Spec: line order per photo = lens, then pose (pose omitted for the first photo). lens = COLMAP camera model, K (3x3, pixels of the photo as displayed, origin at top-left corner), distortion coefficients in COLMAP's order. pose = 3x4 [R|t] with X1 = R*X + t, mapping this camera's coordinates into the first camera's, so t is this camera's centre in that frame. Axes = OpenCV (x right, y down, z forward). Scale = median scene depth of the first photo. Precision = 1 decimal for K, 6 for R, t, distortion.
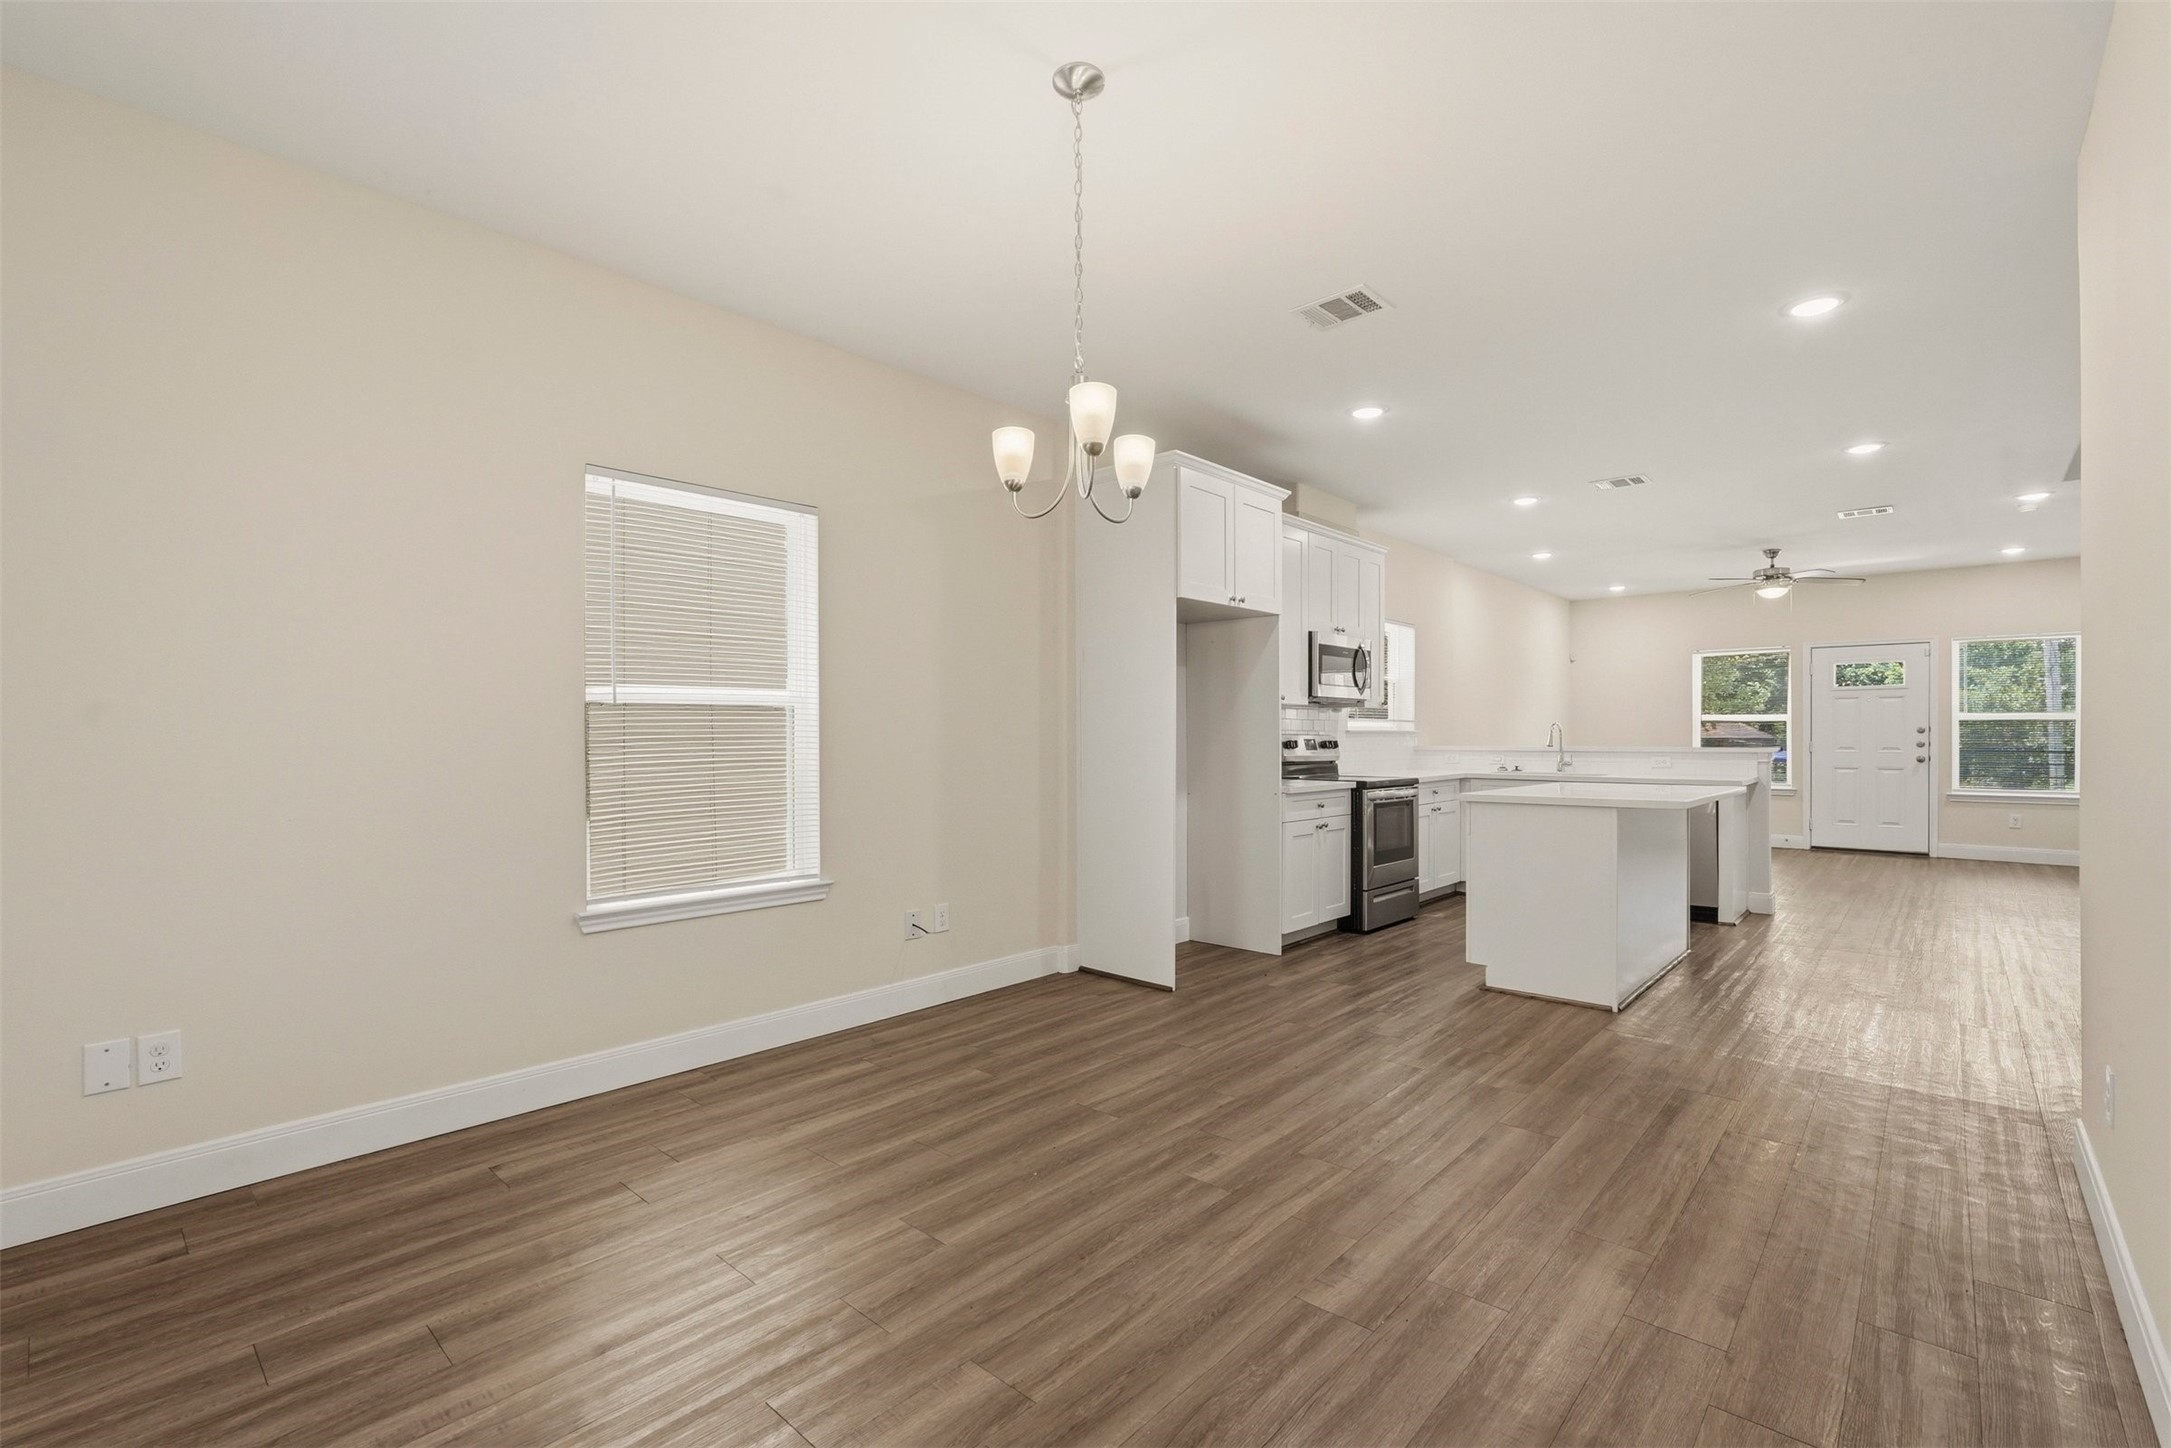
lens RADIAL K [[934.5, 0, 1101.3], [0, 934.5, 731.2], [0, 0, 1]] dist [-0.008410, 0.000534]
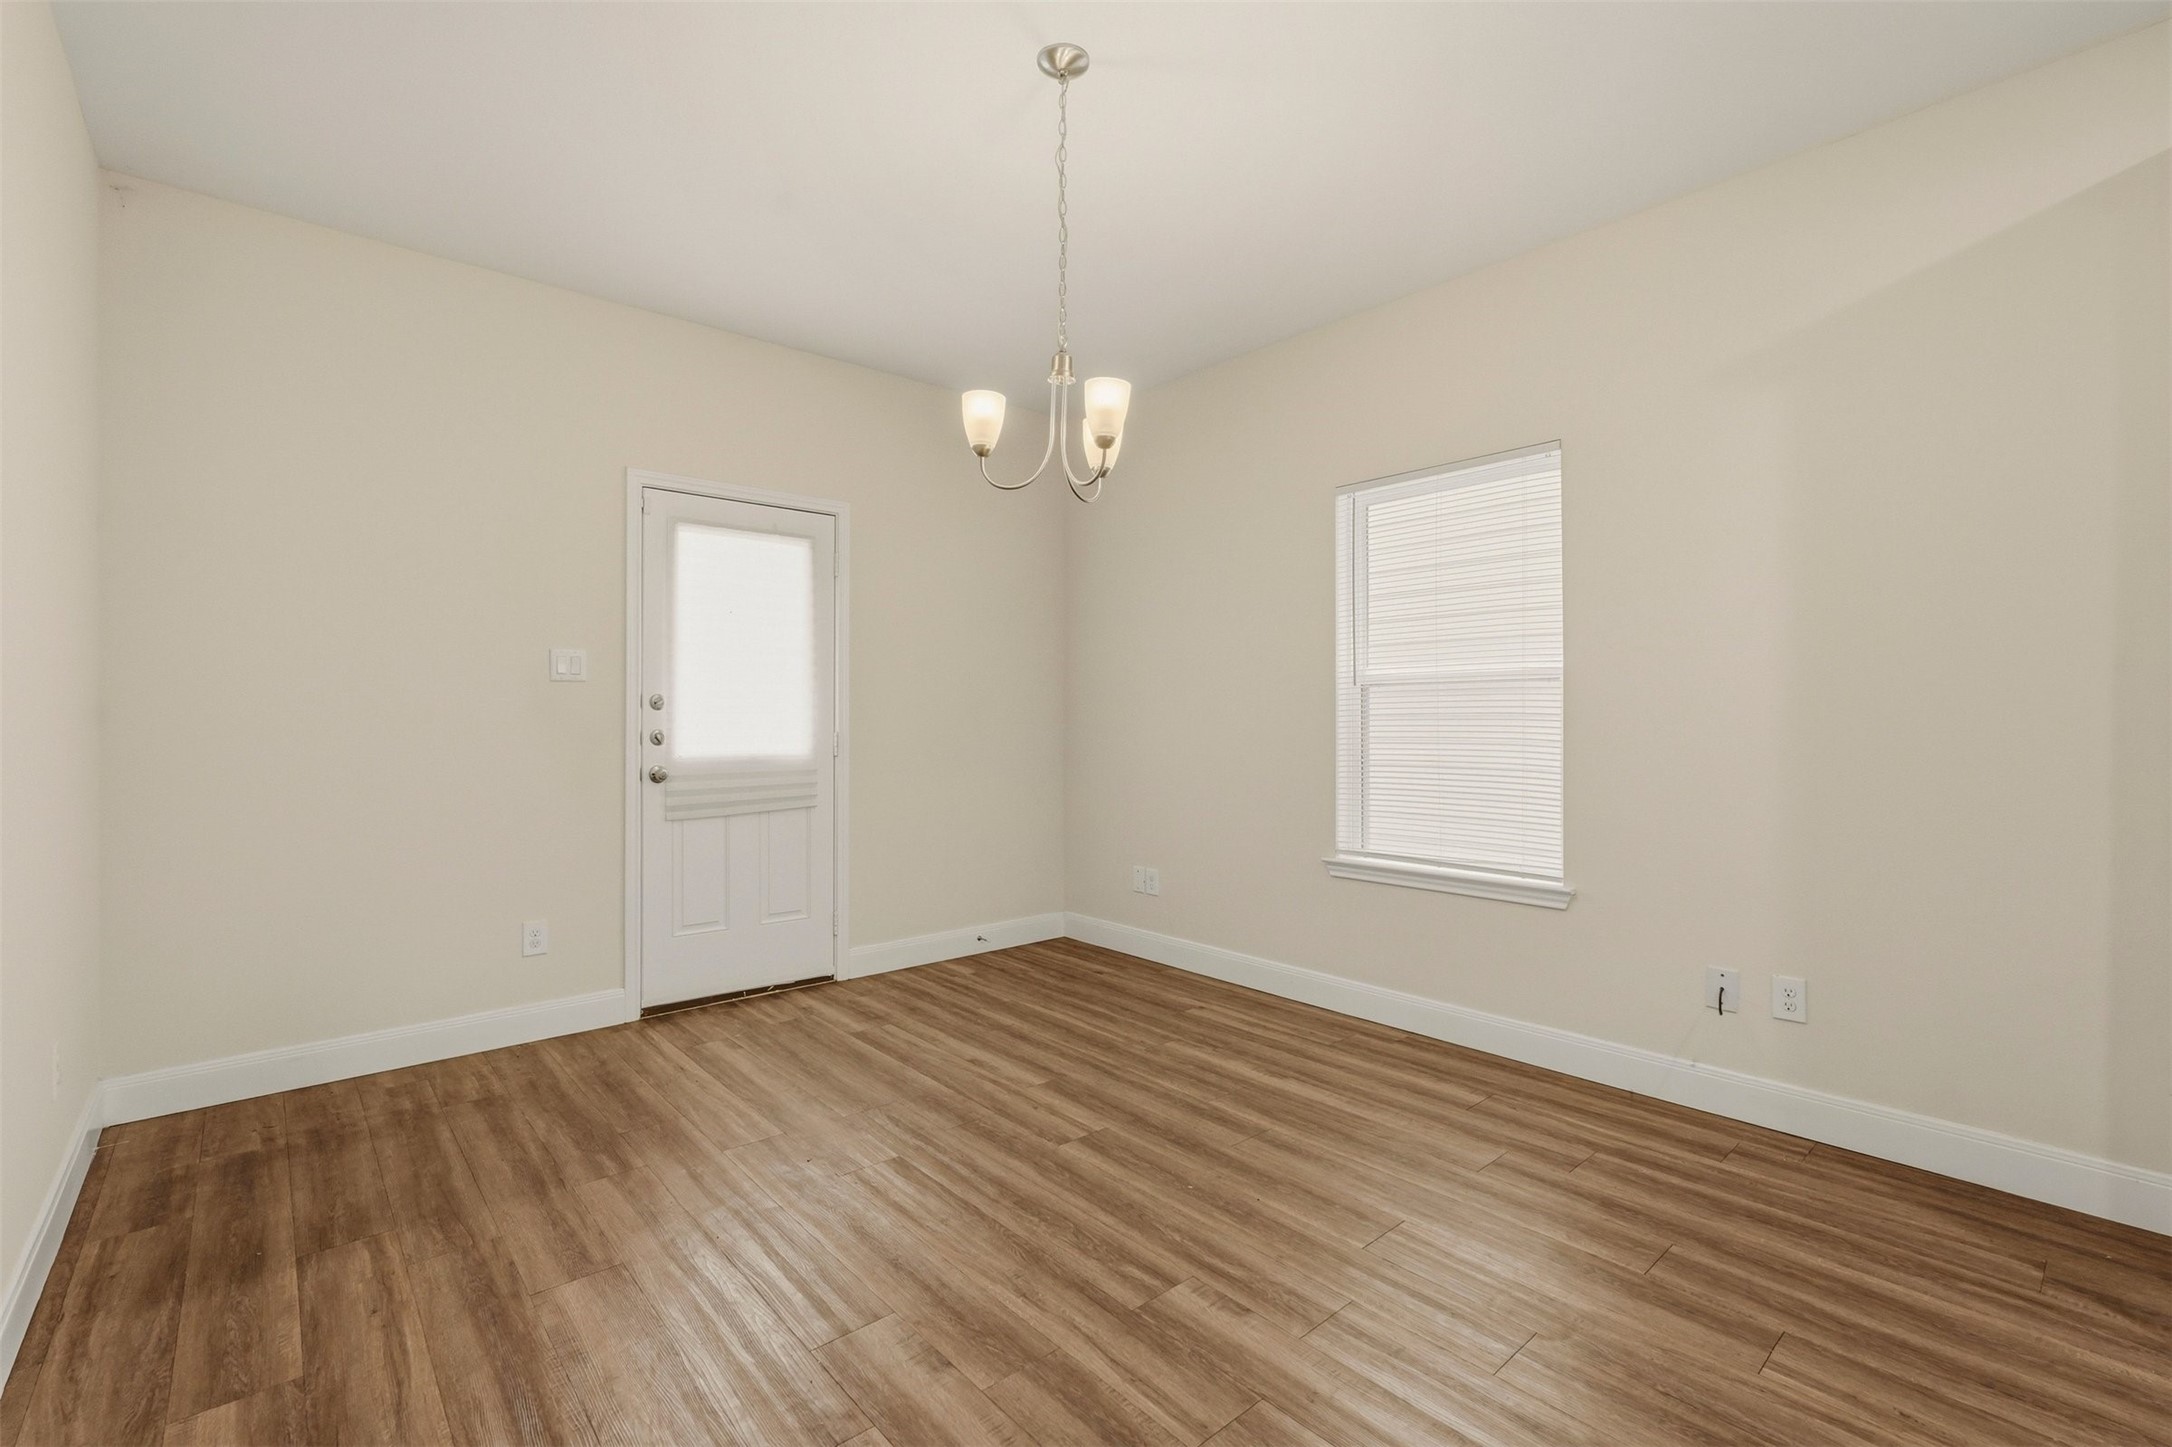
lens RADIAL K [[954.6, 0, 1083.5], [0, 954.6, 719.4], [0, 0, 1]] dist [-0.008919, 0.000535]
pose [[-0.115193, 0.002062, -0.993341, 0.312163], [0.004115, 0.999990, 0.001599, 0.005210], [0.993335, -0.003904, -0.115200, 0.361294]]
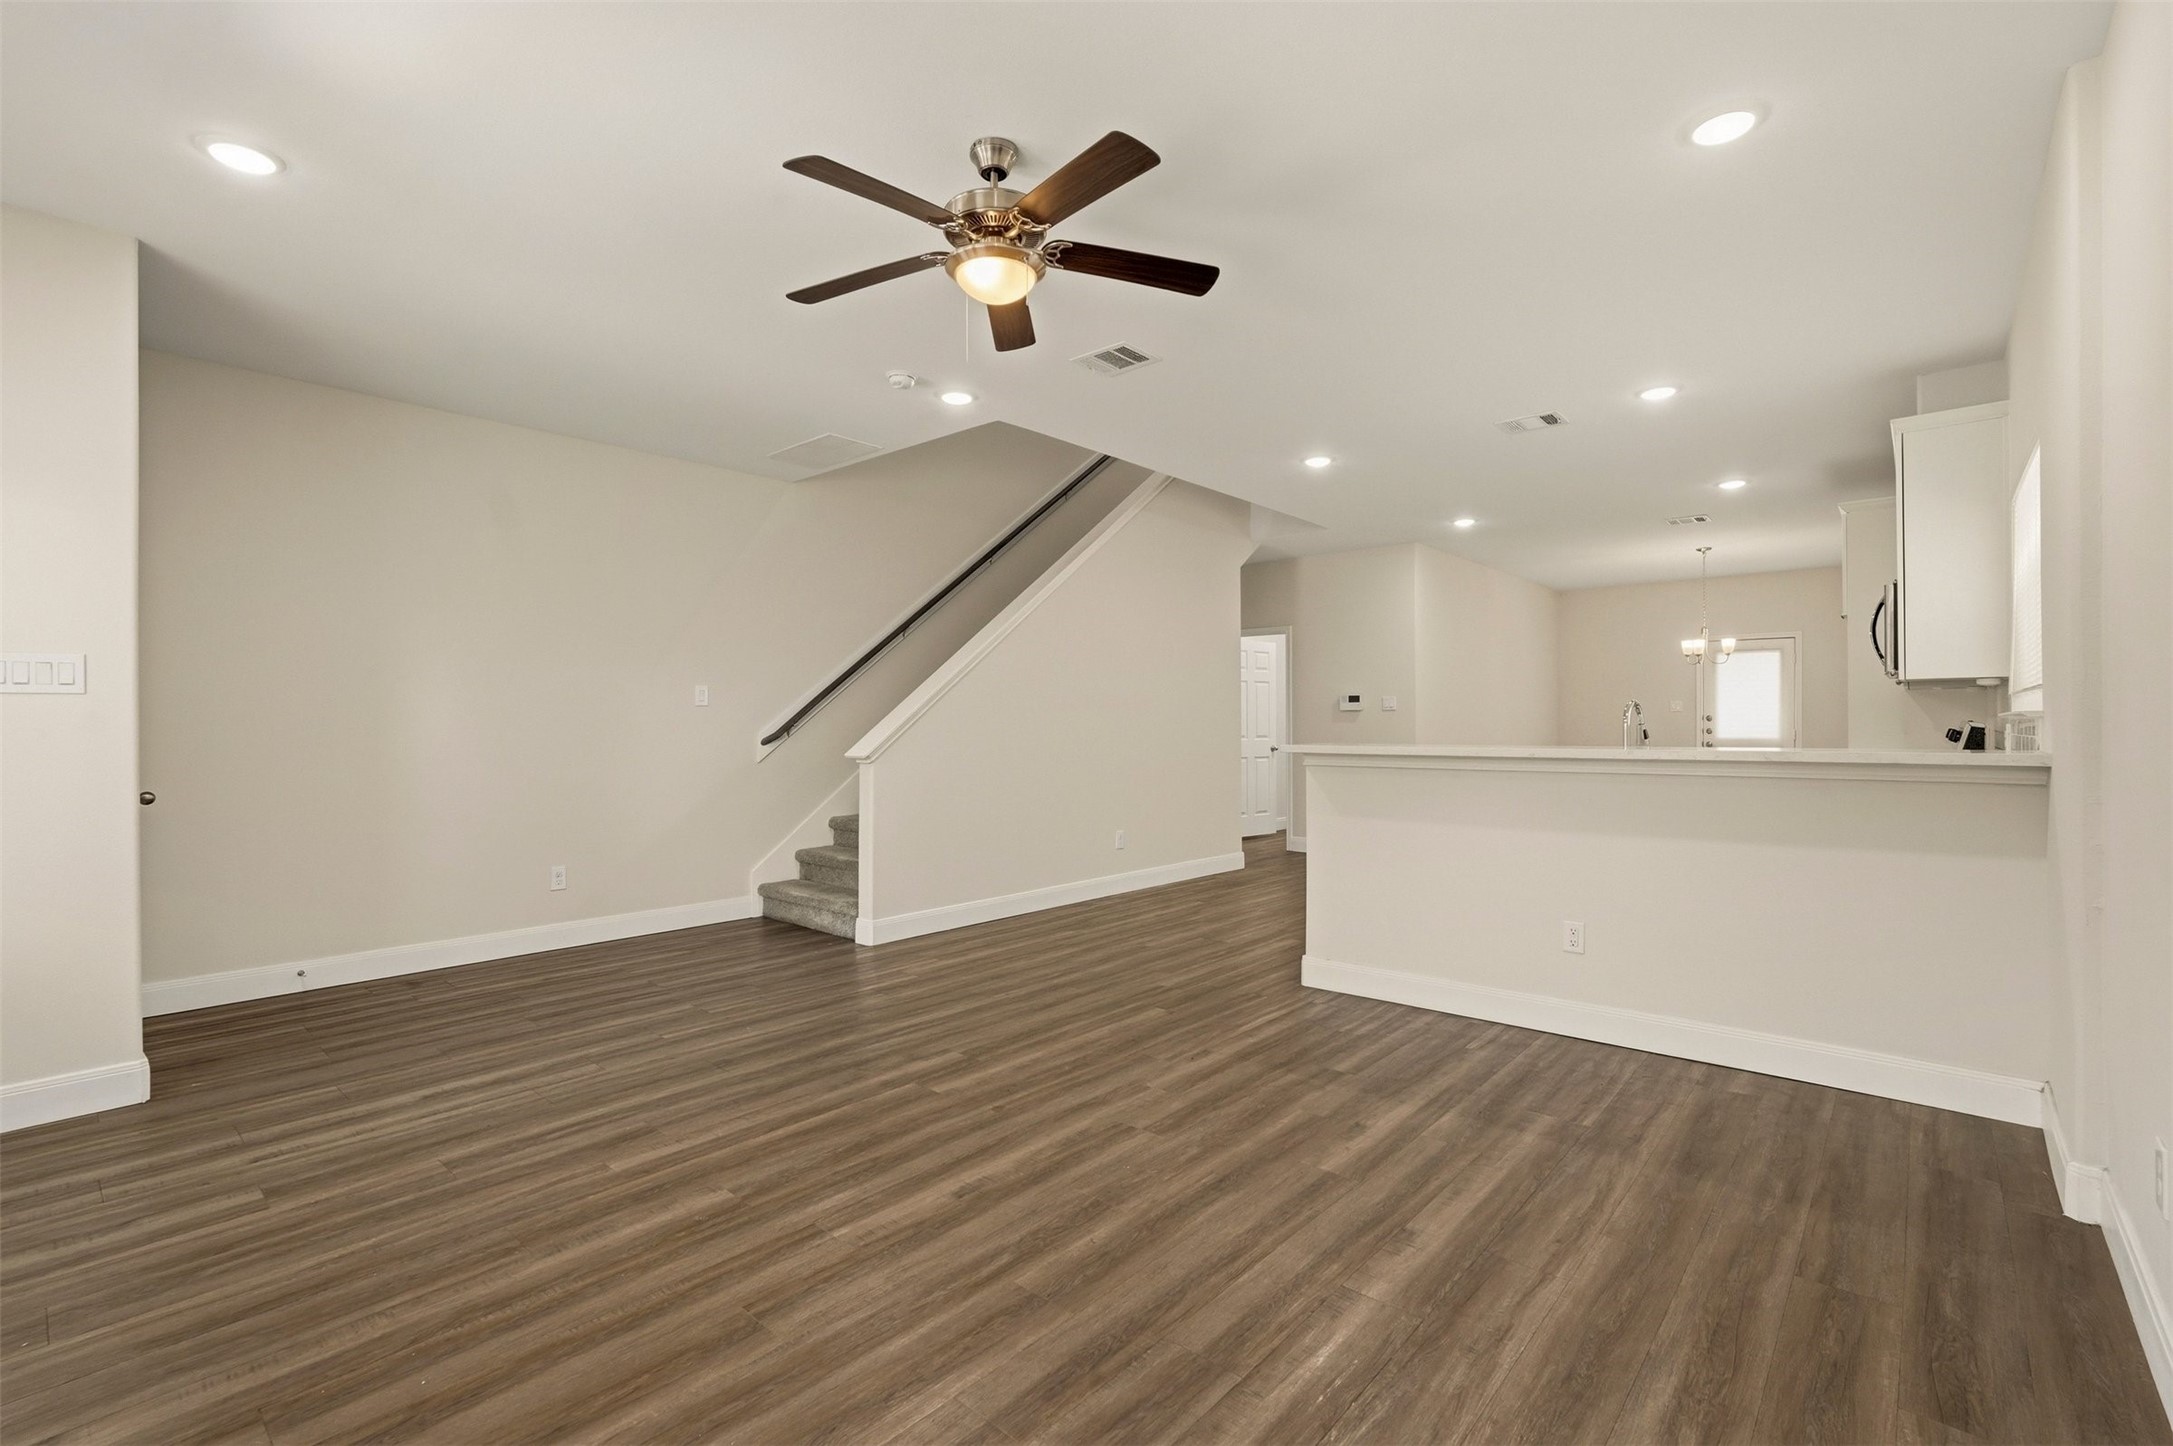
lens RADIAL K [[955.1, 0, 1084.0], [0, 955.1, 718.9], [0, 0, 1]] dist [-0.008919, 0.000535]
pose [[-0.999837, 0.003788, -0.017635, 0.838442], [0.003915, 0.999967, -0.007152, 0.003501], [0.017608, -0.007220, -0.999819, 1.591121]]
